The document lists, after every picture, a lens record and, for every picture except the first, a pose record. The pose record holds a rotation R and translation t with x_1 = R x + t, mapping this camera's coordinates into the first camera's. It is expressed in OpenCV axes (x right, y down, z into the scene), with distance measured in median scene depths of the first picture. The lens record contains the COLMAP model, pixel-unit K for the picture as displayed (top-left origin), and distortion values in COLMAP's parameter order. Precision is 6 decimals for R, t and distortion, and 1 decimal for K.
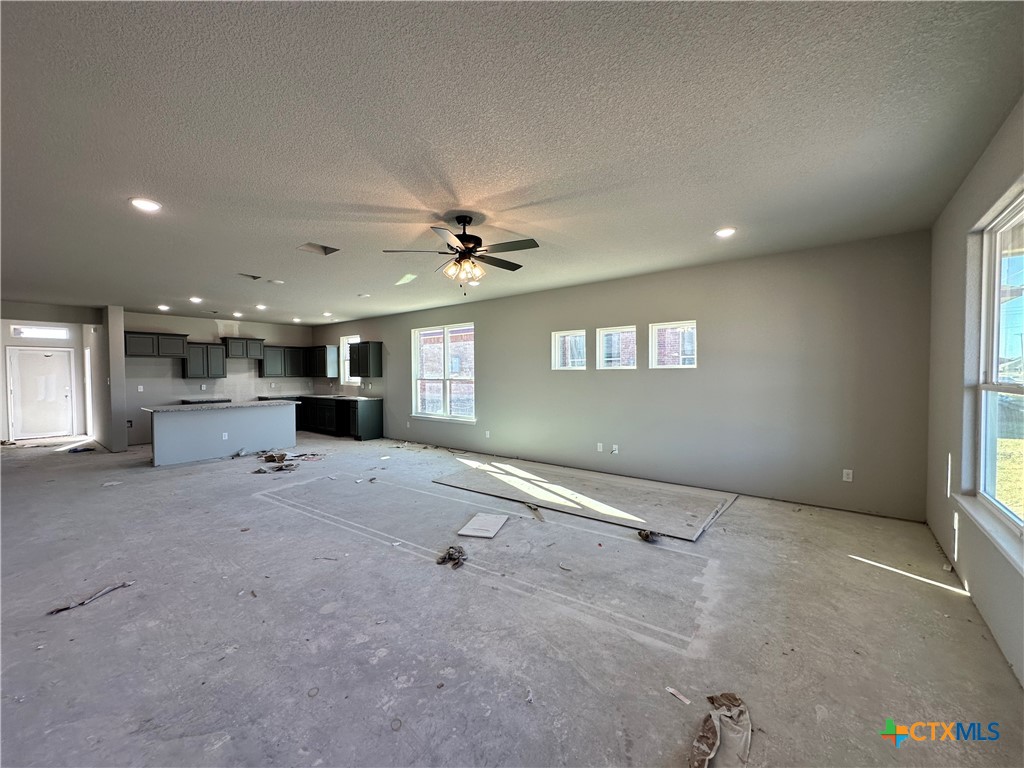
lens RADIAL K [[407.3, 0, 512.8], [0, 407.3, 383.3], [0, 0, 1]] dist [-0.005241, 0.000930]
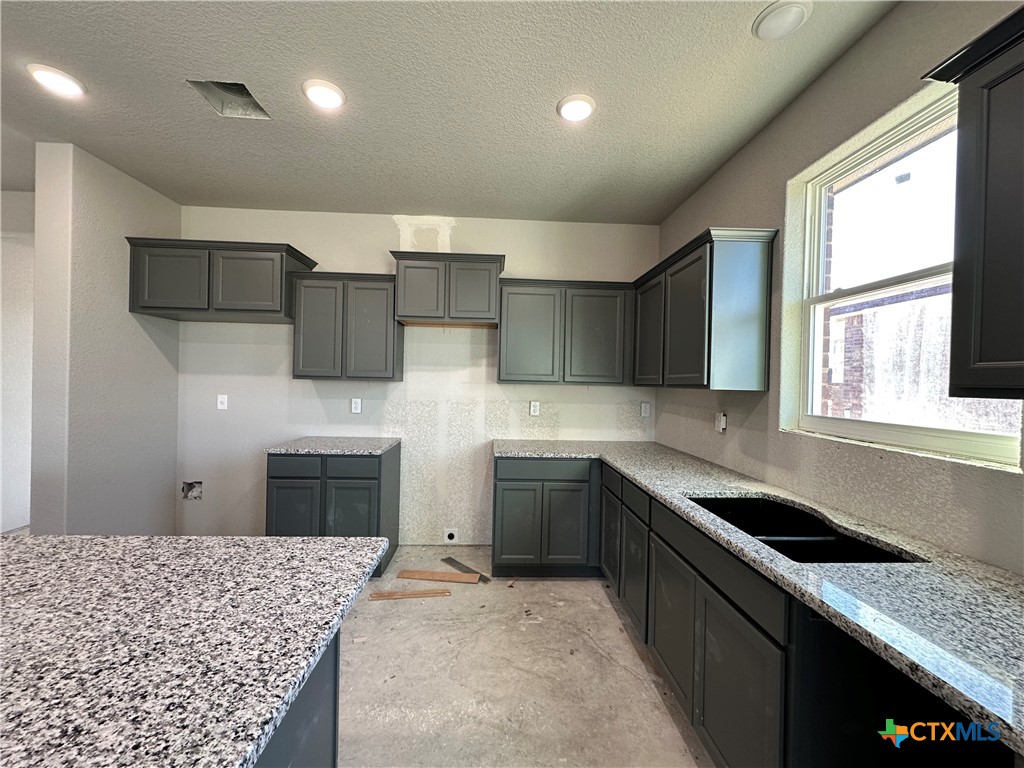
lens RADIAL K [[407.3, 0, 511.1], [0, 407.3, 386.3], [0, 0, 1]] dist [-0.005241, 0.000930]
pose [[0.658197, 0.028885, -0.752292, -0.502915], [-0.046749, 0.998903, -0.002548, -0.015859], [0.751393, 0.036846, 0.658825, 1.080098]]
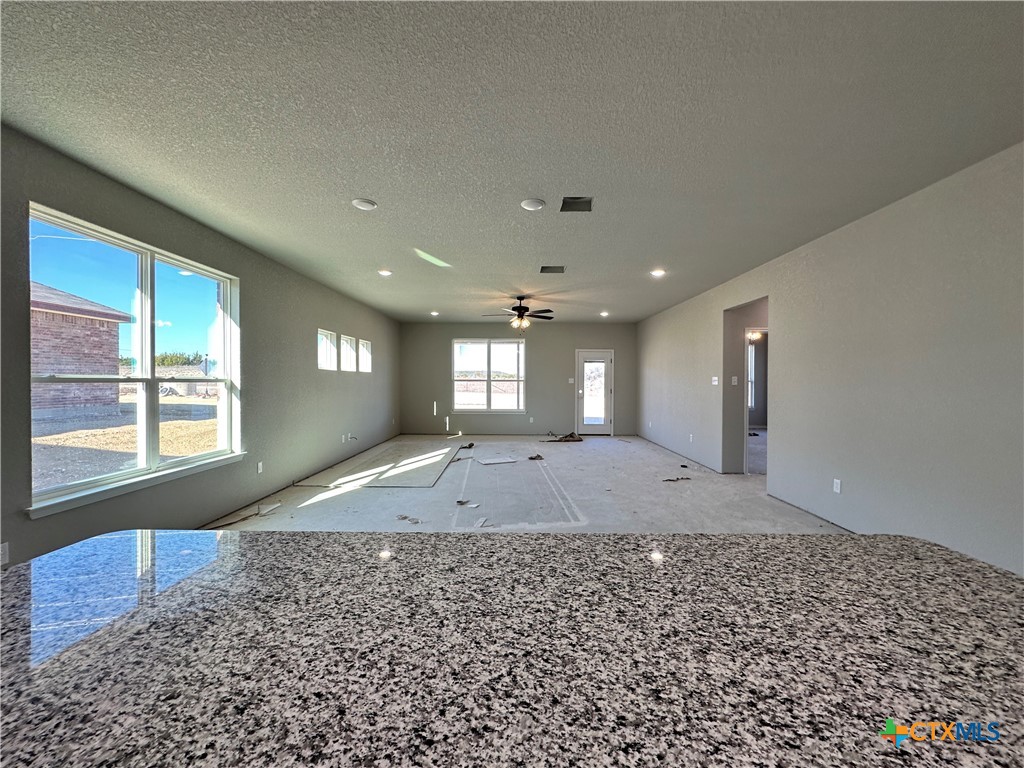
lens RADIAL K [[407.3, 0, 512.4], [0, 407.3, 385.2], [0, 0, 1]] dist [-0.005241, 0.000930]
pose [[-0.619101, -0.003065, 0.785305, -0.764066], [0.021163, 0.999564, 0.020586, -0.005402], [-0.785026, 0.029364, -0.618766, 1.043221]]
